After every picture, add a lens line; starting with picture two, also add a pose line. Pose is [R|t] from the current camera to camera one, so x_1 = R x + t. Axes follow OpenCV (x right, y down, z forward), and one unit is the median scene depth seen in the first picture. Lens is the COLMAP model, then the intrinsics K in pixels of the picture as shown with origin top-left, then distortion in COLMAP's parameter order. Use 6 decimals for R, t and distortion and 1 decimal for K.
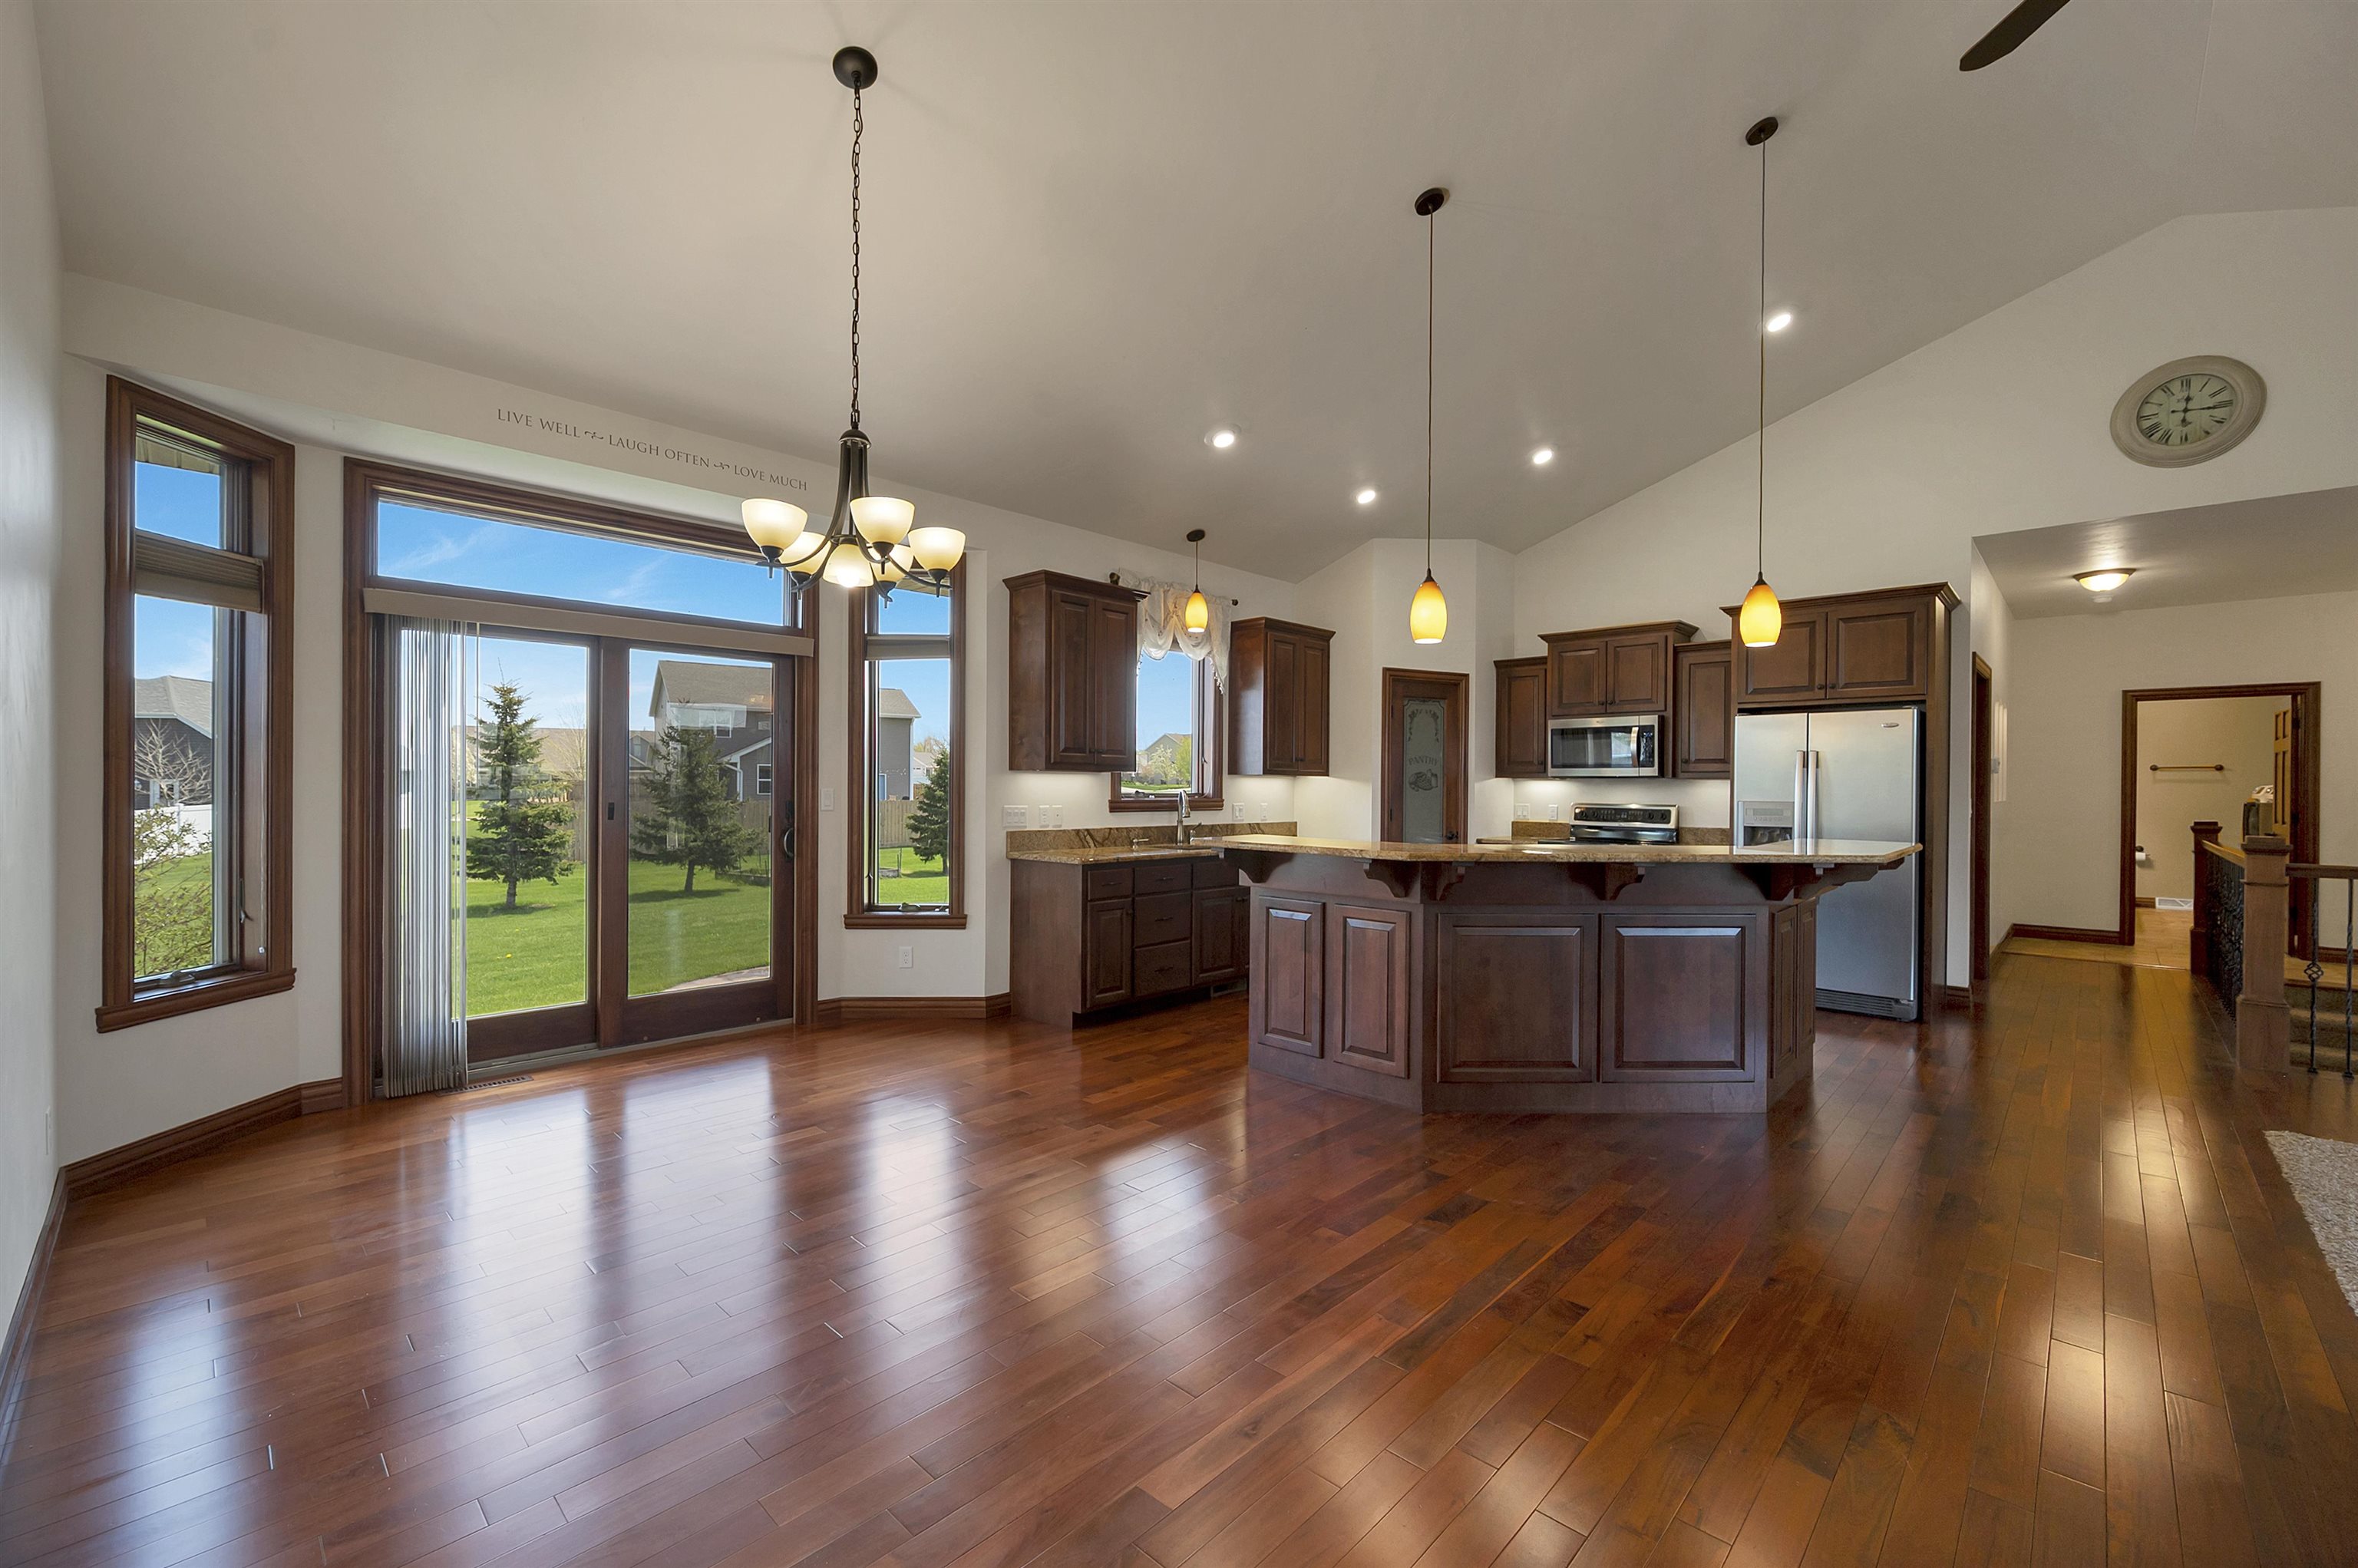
lens RADIAL K [[958.9, 0, 1183.2], [0, 958.9, 788.2], [0, 0, 1]] dist [-0.000222, -0.001027]
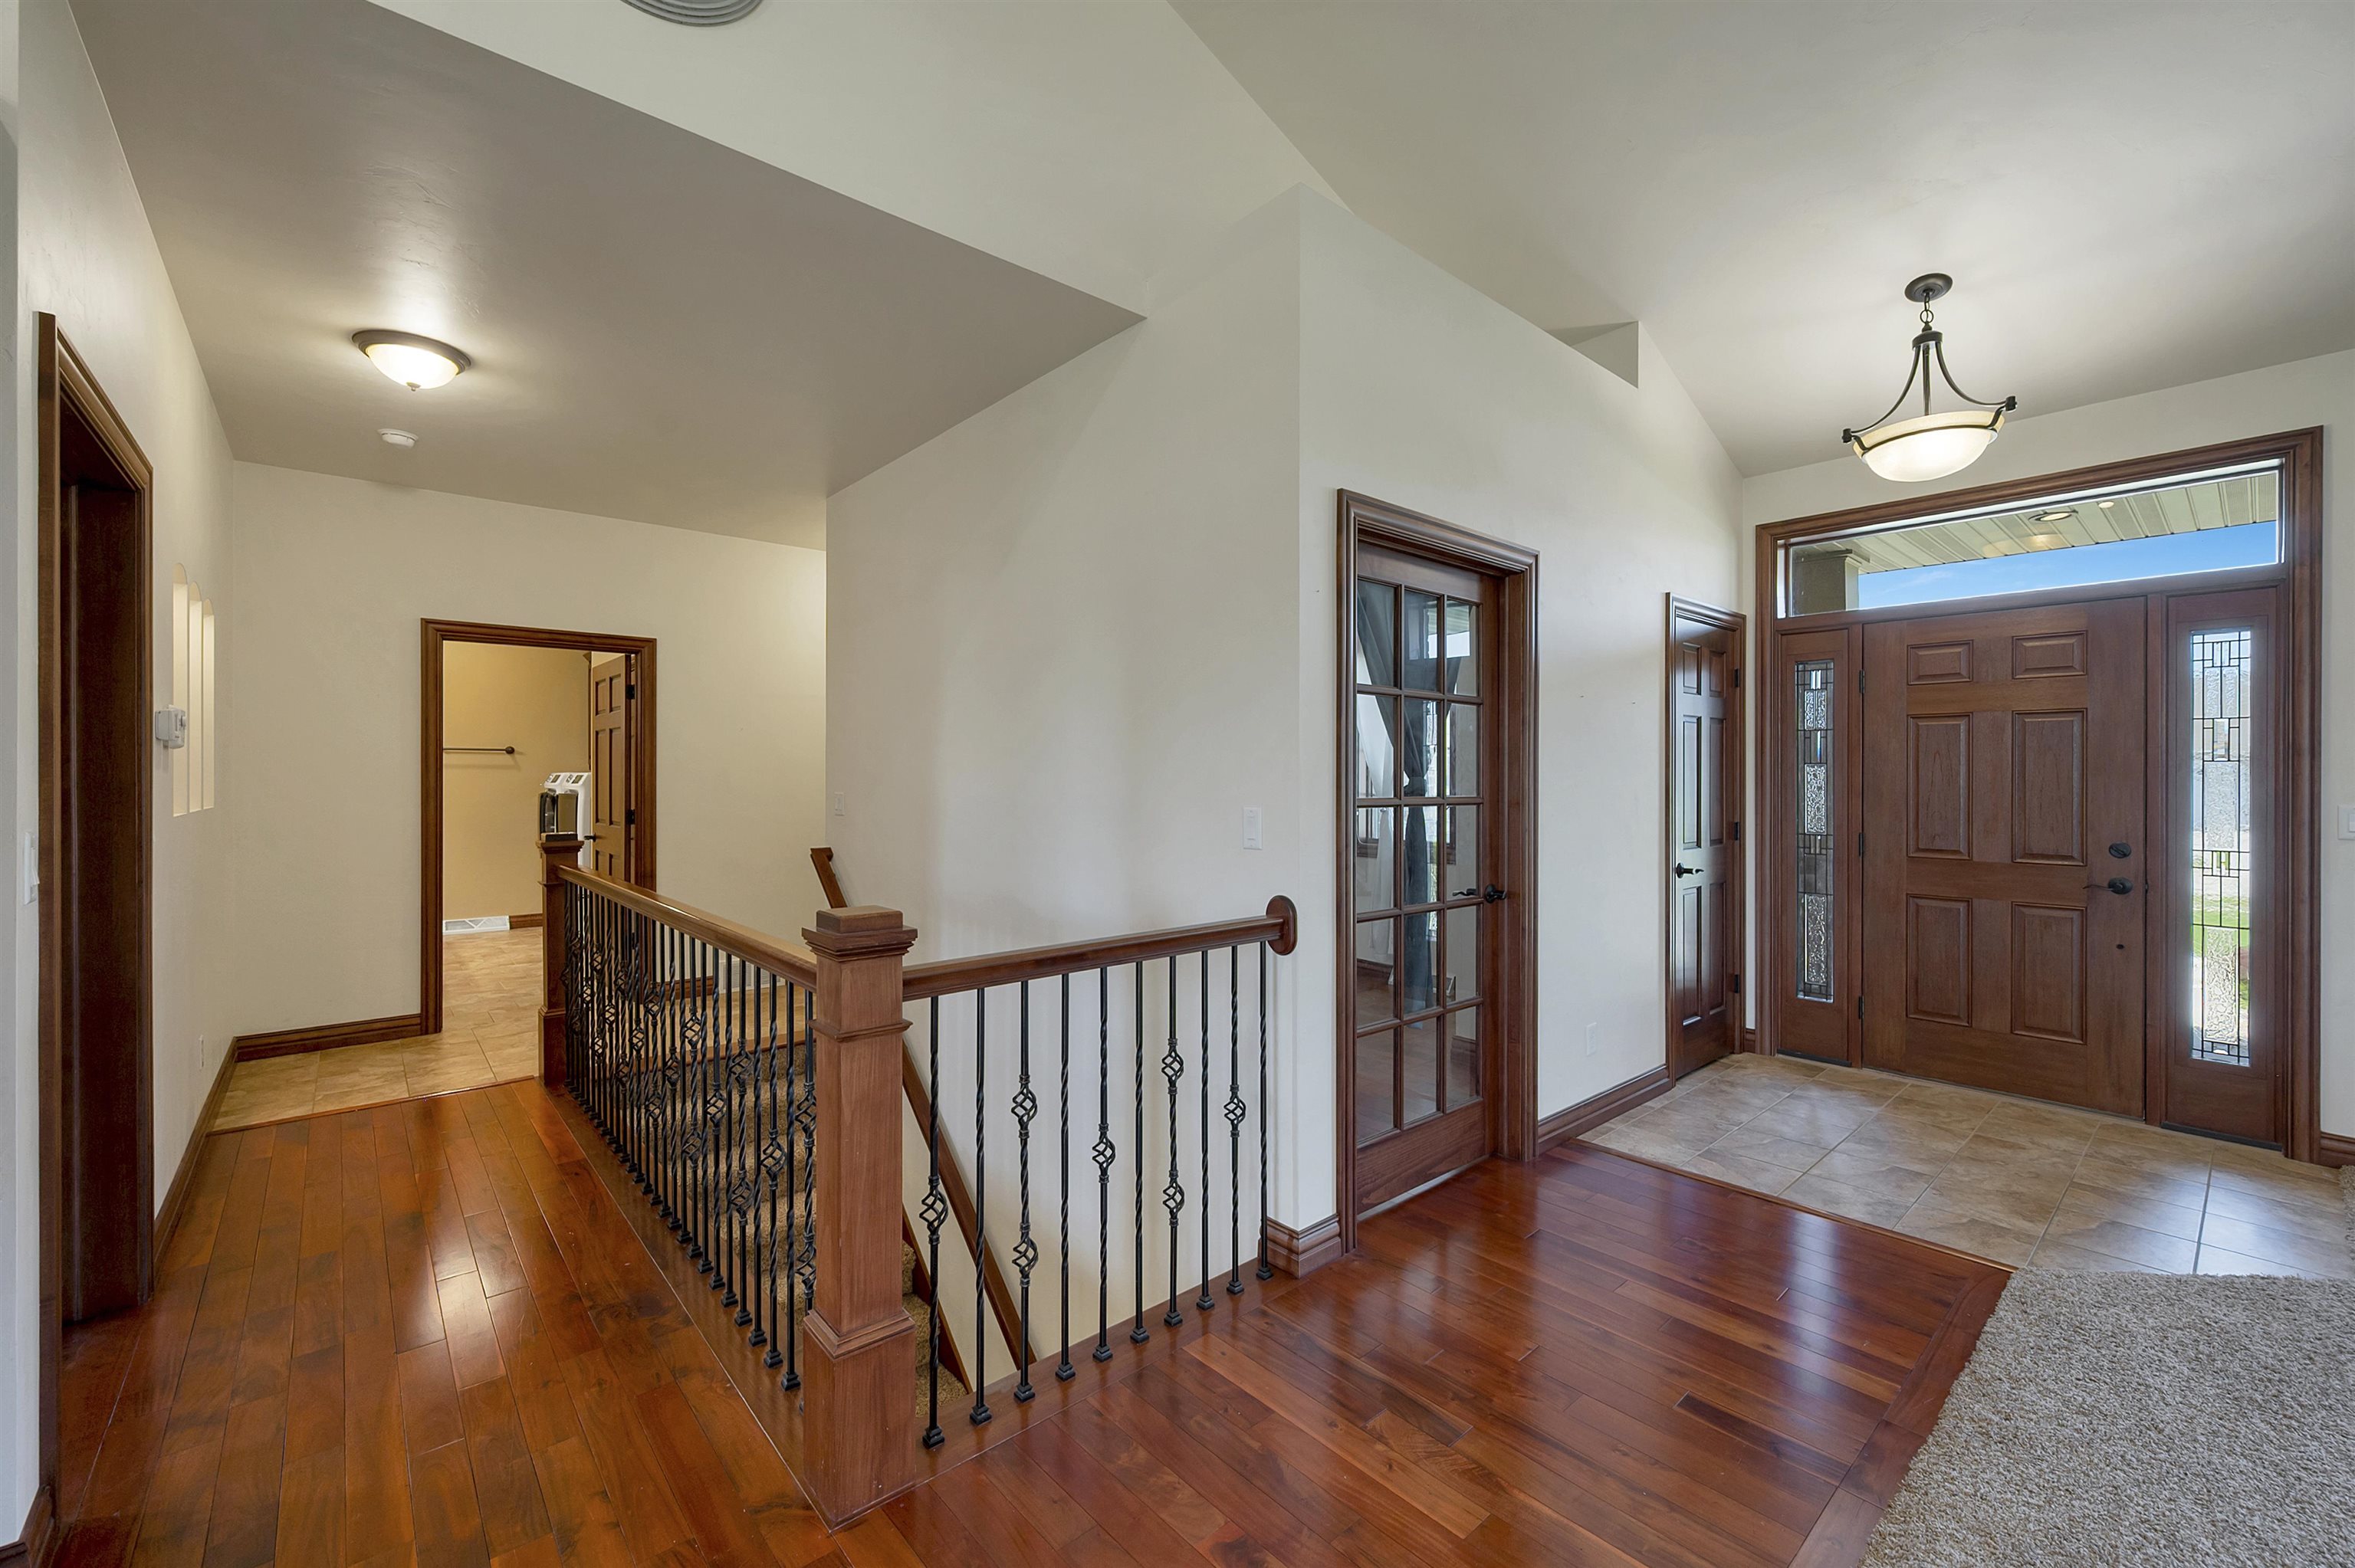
lens RADIAL K [[951.3, 0, 1184.1], [0, 951.3, 781.2], [0, 0, 1]] dist [0.001378, -0.000582]
pose [[0.086437, -0.011088, 0.996196, 0.629842], [0.000831, 0.999939, 0.011057, -0.006647], [-0.996257, -0.000127, 0.086440, 0.701038]]
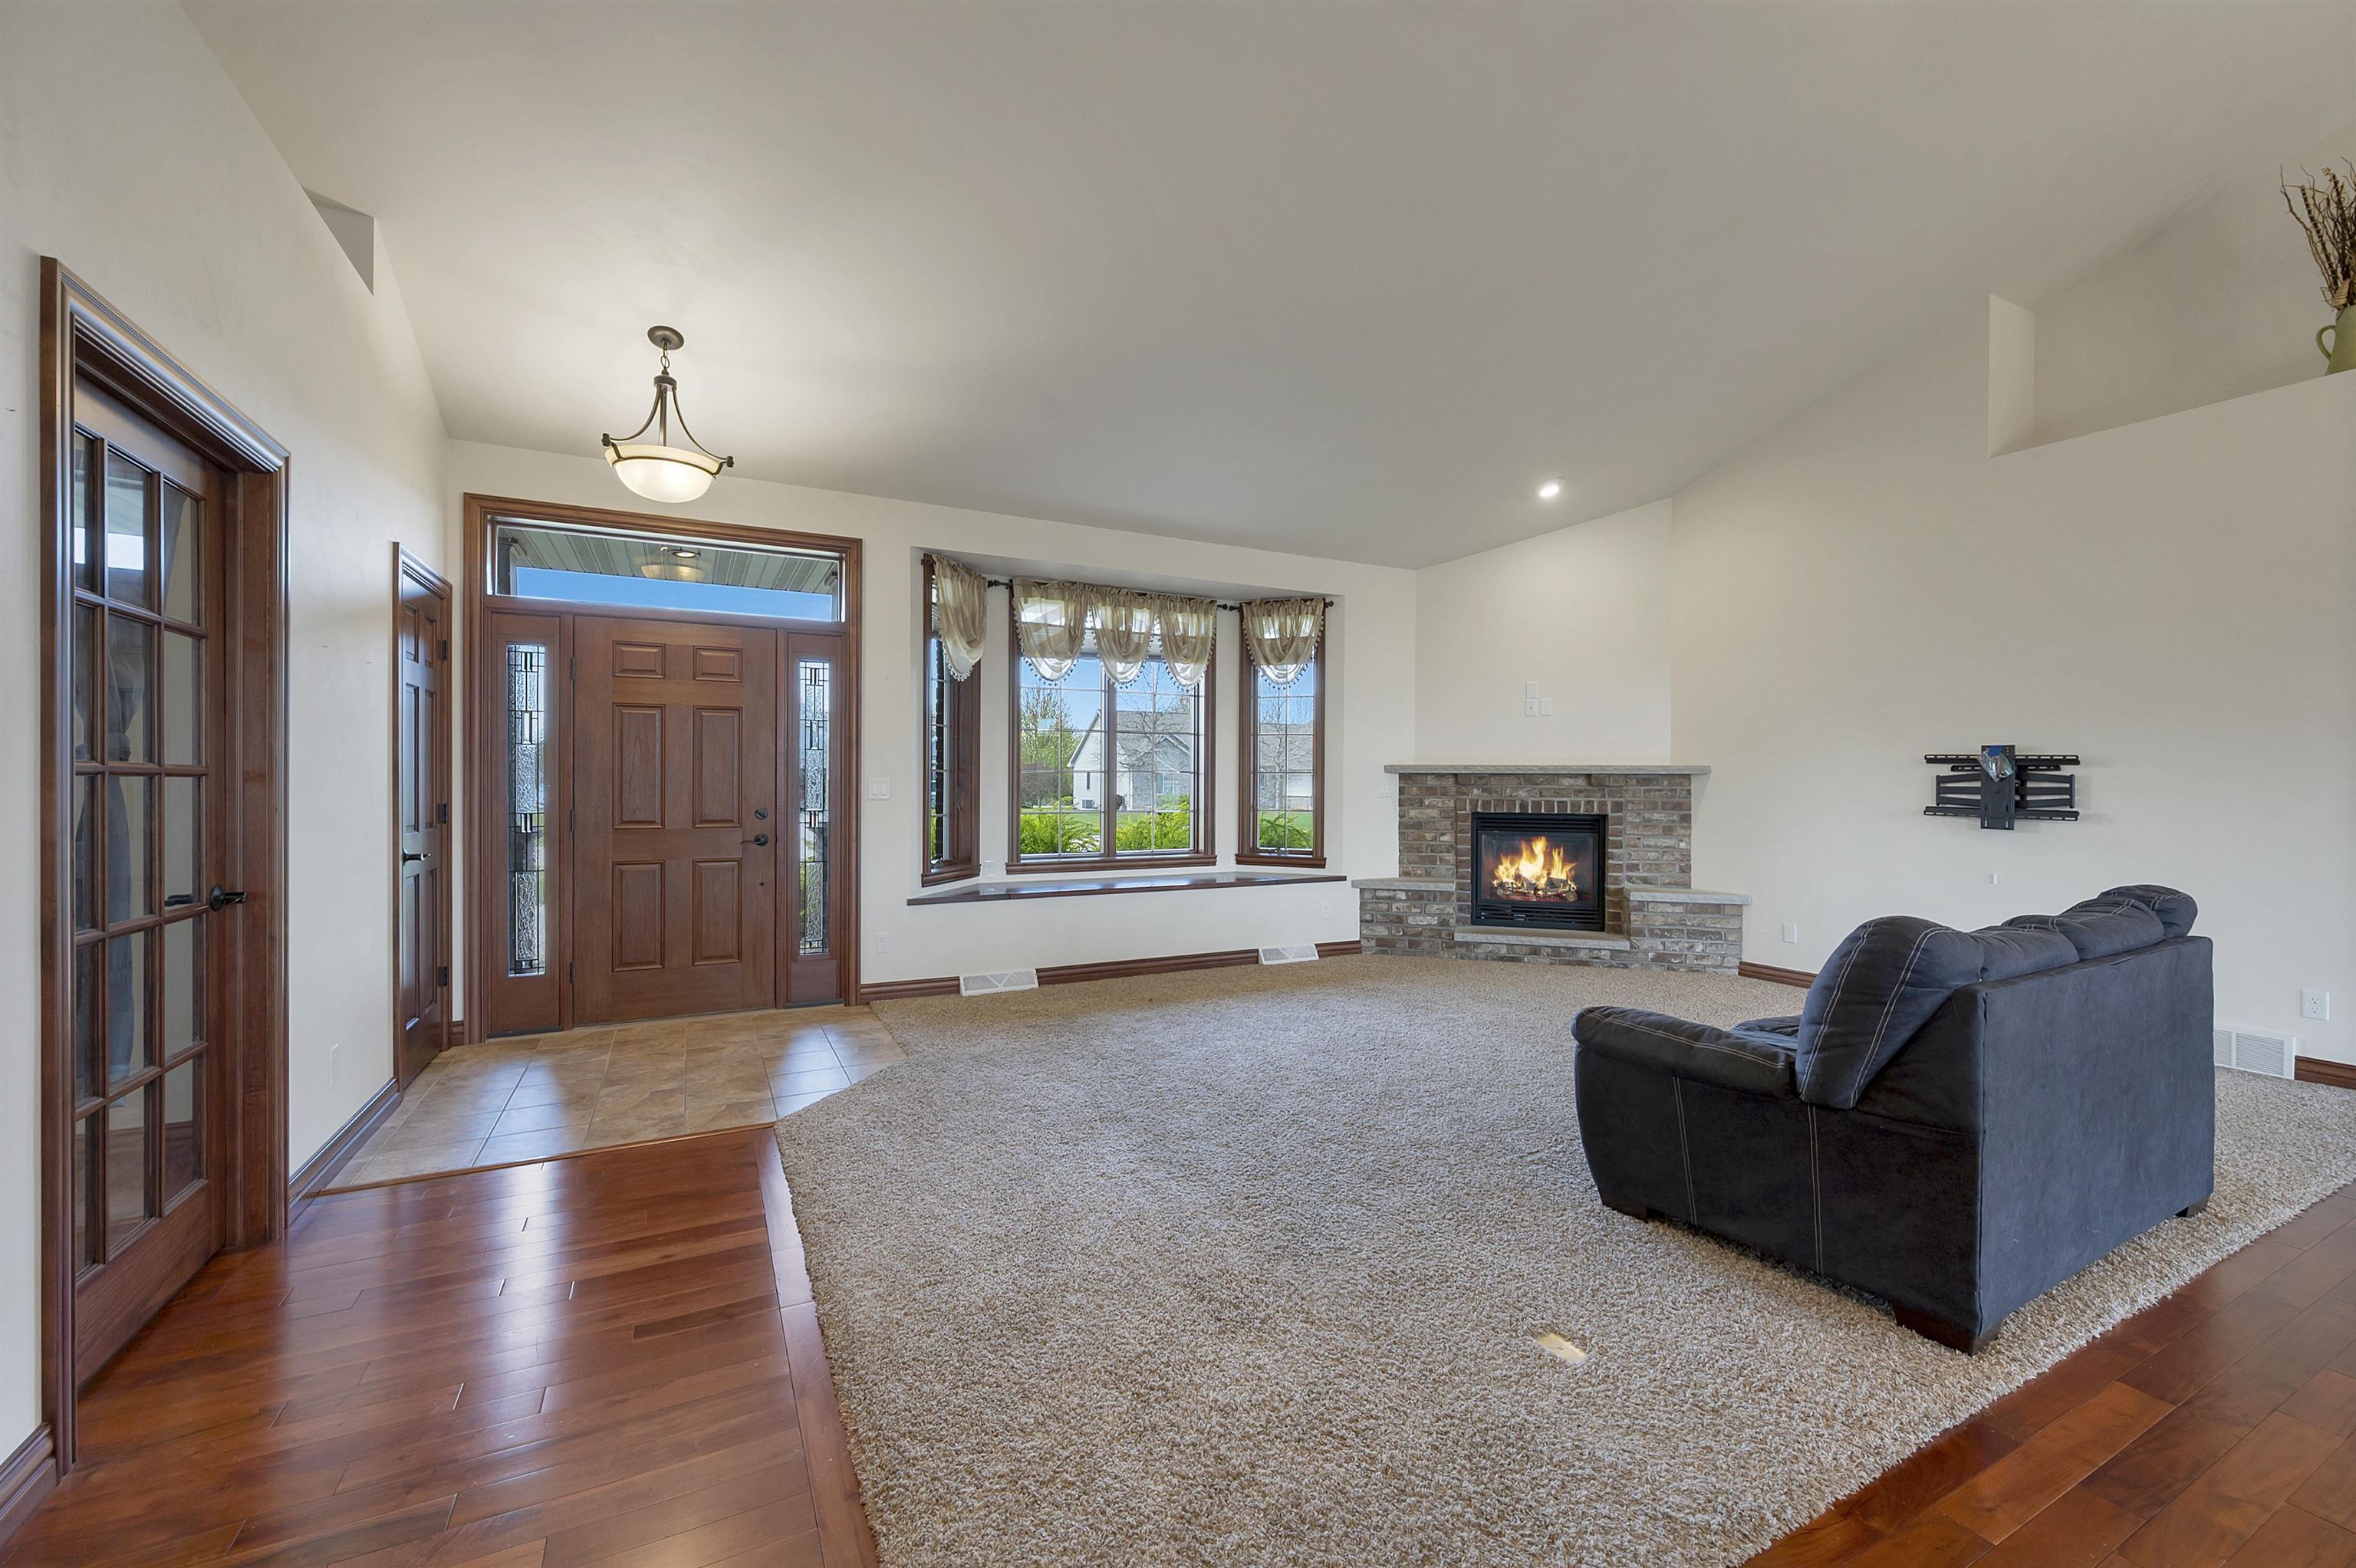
lens RADIAL K [[951.8, 0, 1178.1], [0, 951.8, 783.8], [0, 0, 1]] dist [0.001378, -0.000582]
pose [[-0.946335, -0.013219, 0.322916, 0.684234], [-0.011386, 0.999907, 0.007564, 0.010649], [-0.322986, 0.003482, -0.946398, 0.840917]]
